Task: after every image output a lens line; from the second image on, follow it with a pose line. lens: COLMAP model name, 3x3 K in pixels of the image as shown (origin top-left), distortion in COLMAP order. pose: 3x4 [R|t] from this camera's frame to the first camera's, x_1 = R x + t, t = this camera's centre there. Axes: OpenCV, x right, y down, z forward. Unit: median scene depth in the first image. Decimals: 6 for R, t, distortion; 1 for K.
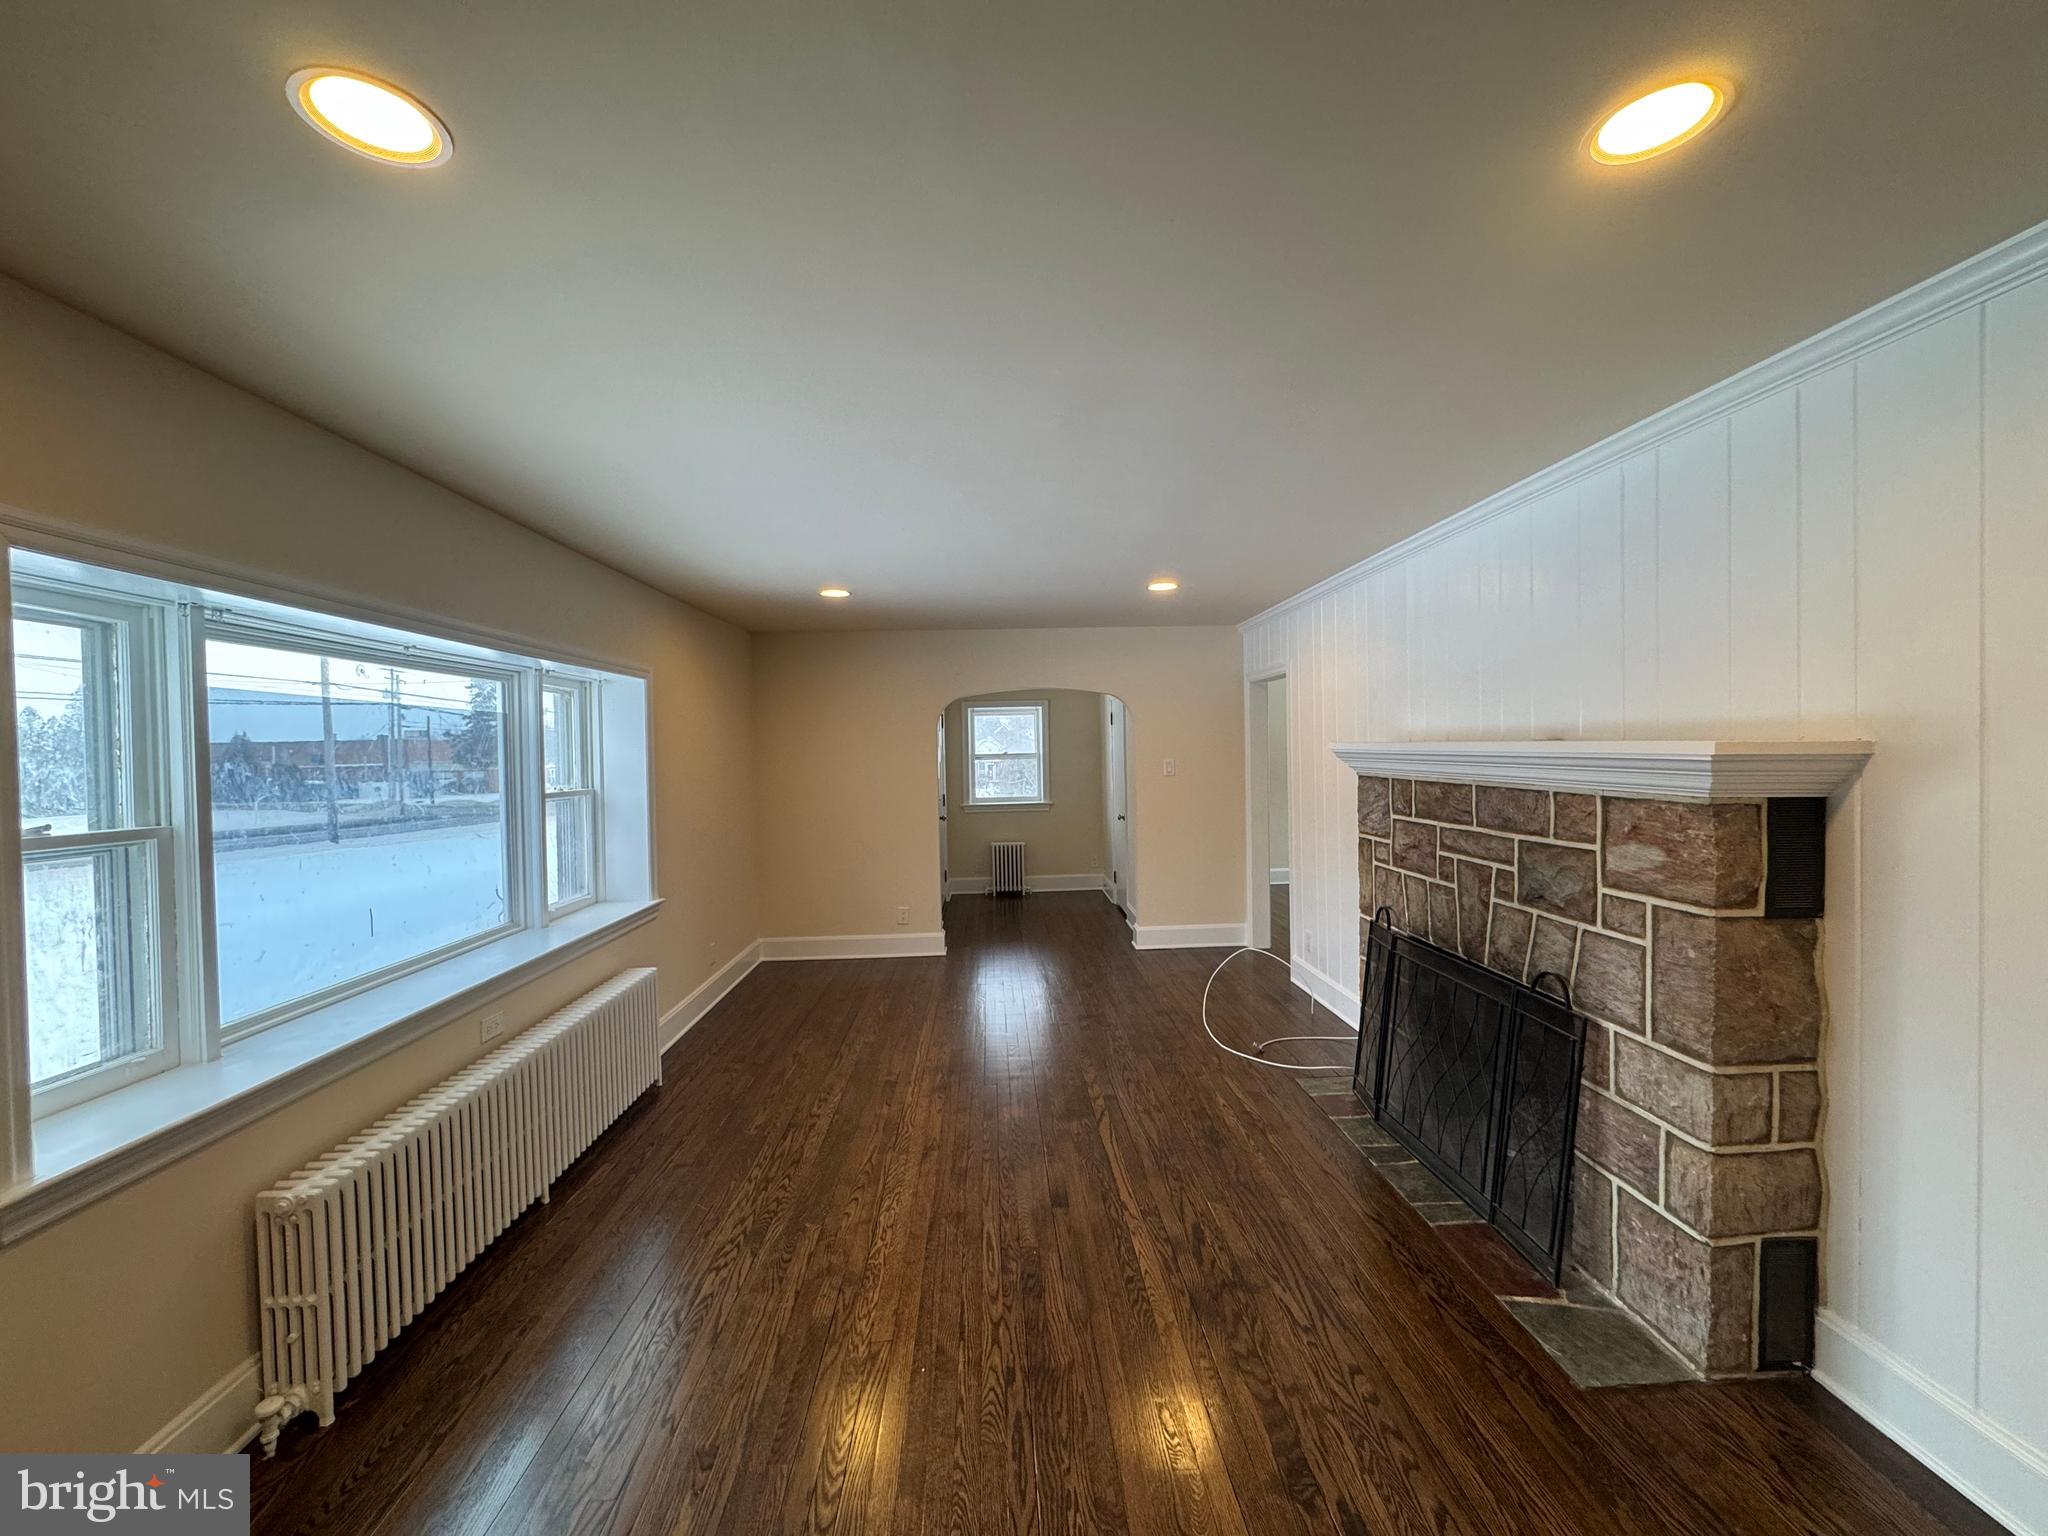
lens RADIAL K [[814.6, 0, 1026.5], [0, 814.6, 774.1], [0, 0, 1]] dist [0.005771, -0.000791]
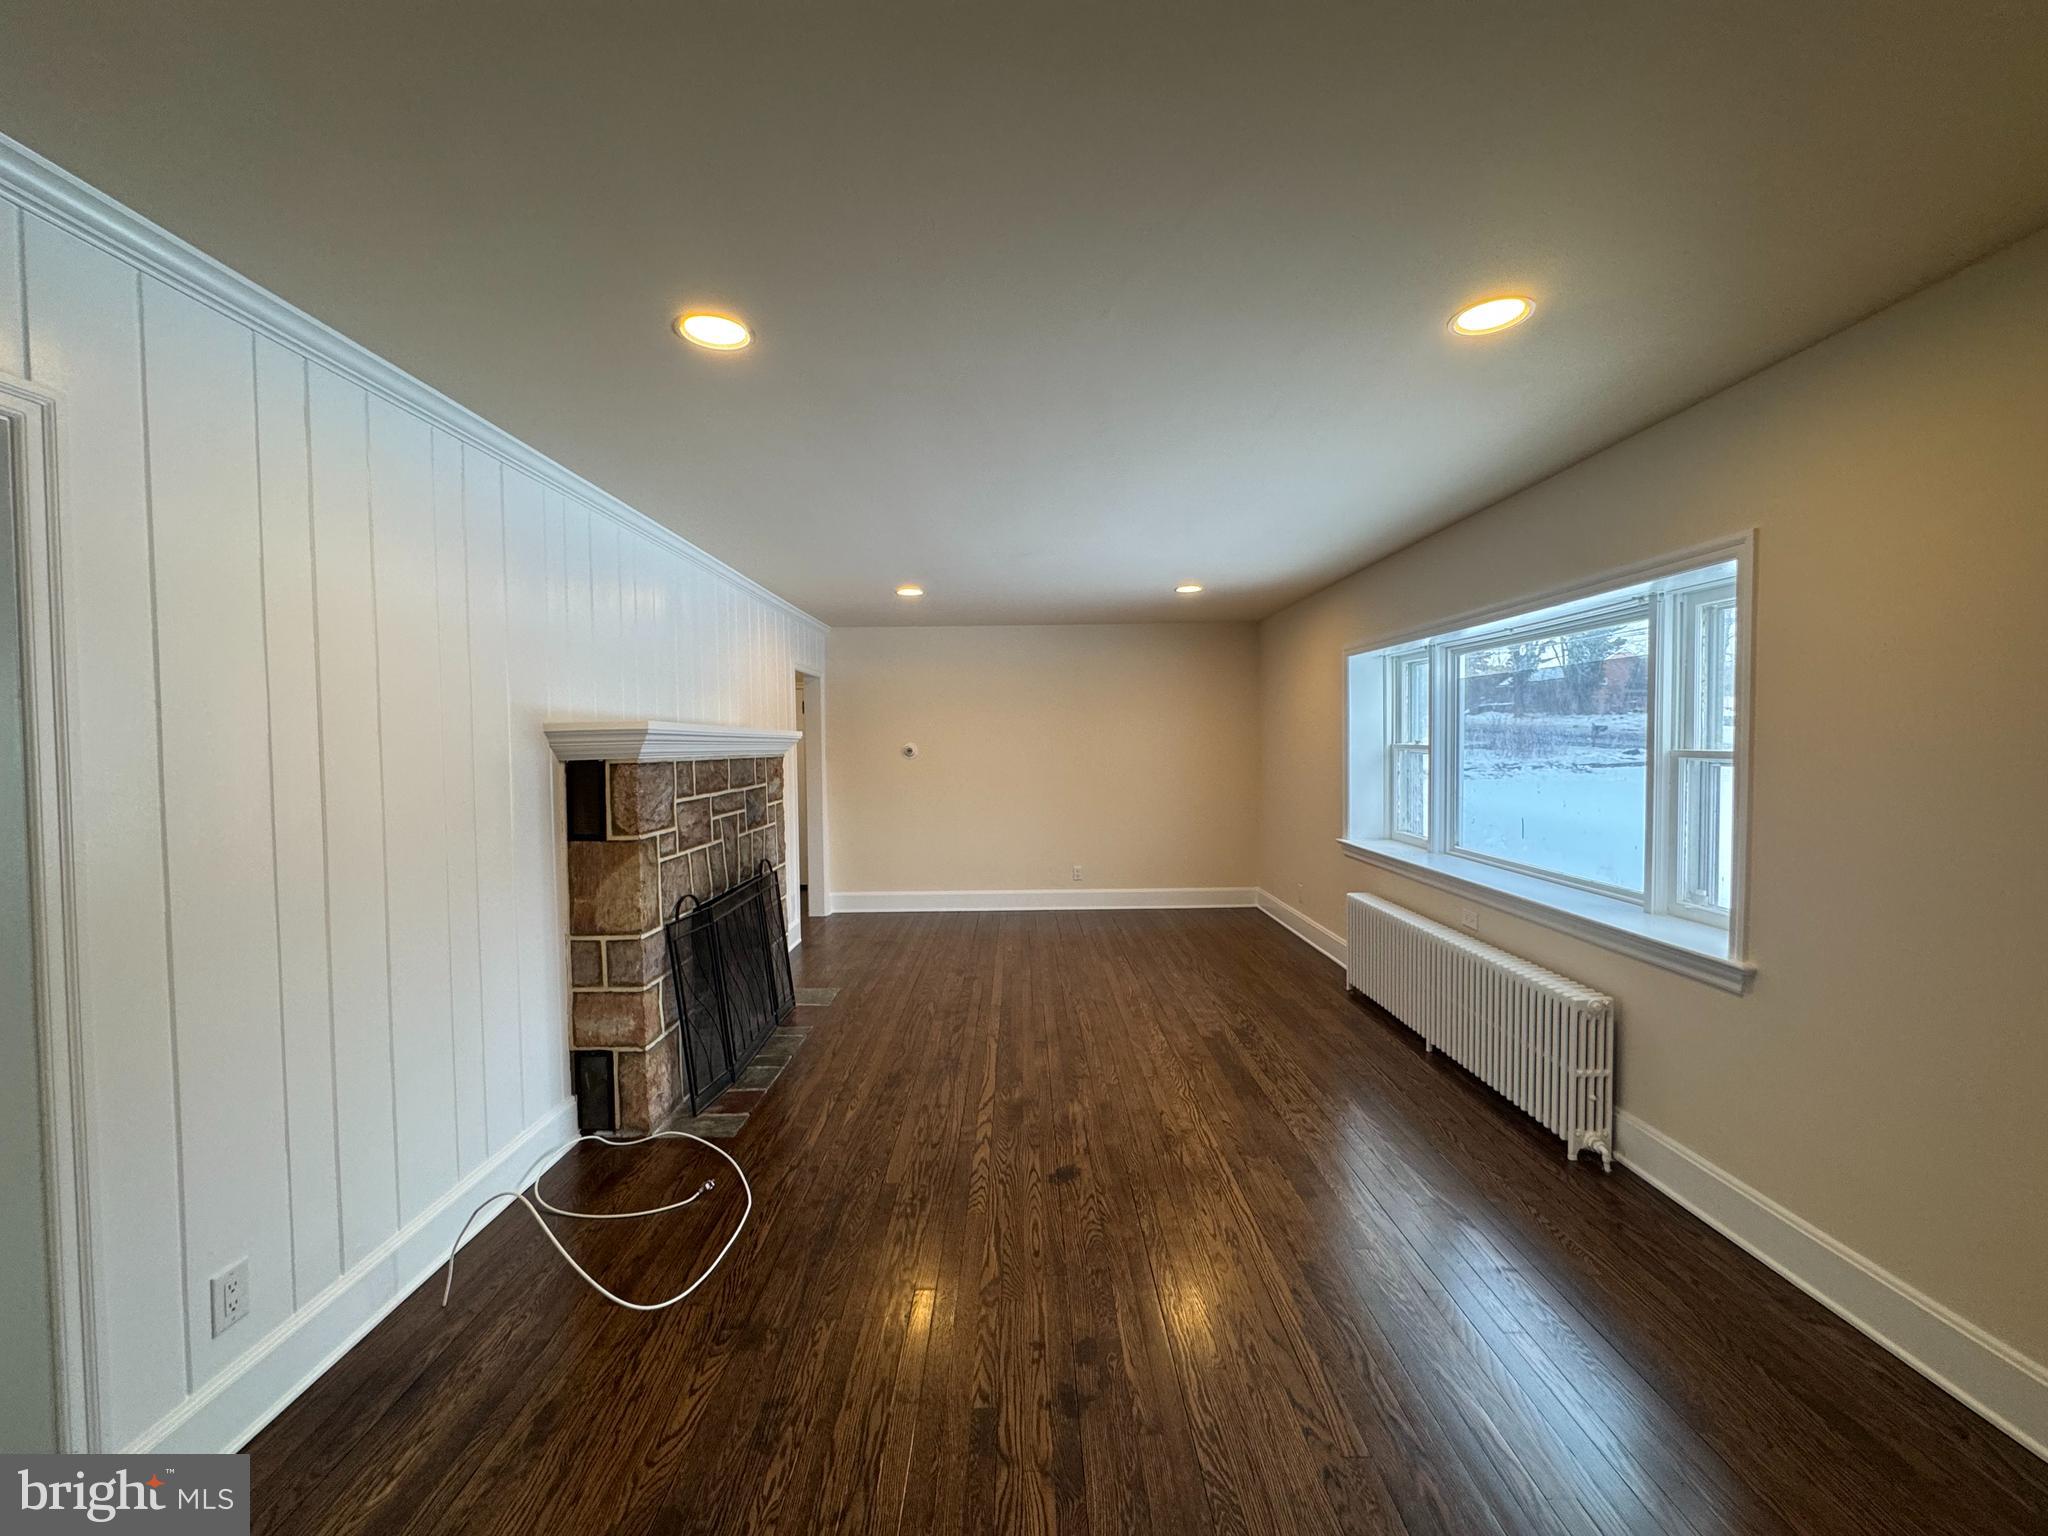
lens RADIAL K [[814.6, 0, 1022.4], [0, 814.6, 761.8], [0, 0, 1]] dist [0.005771, -0.000791]
pose [[-0.998326, 0.033659, 0.047031, -0.007421], [0.036245, 0.997814, 0.055266, -0.032426], [-0.045068, 0.056878, -0.997363, 1.903205]]
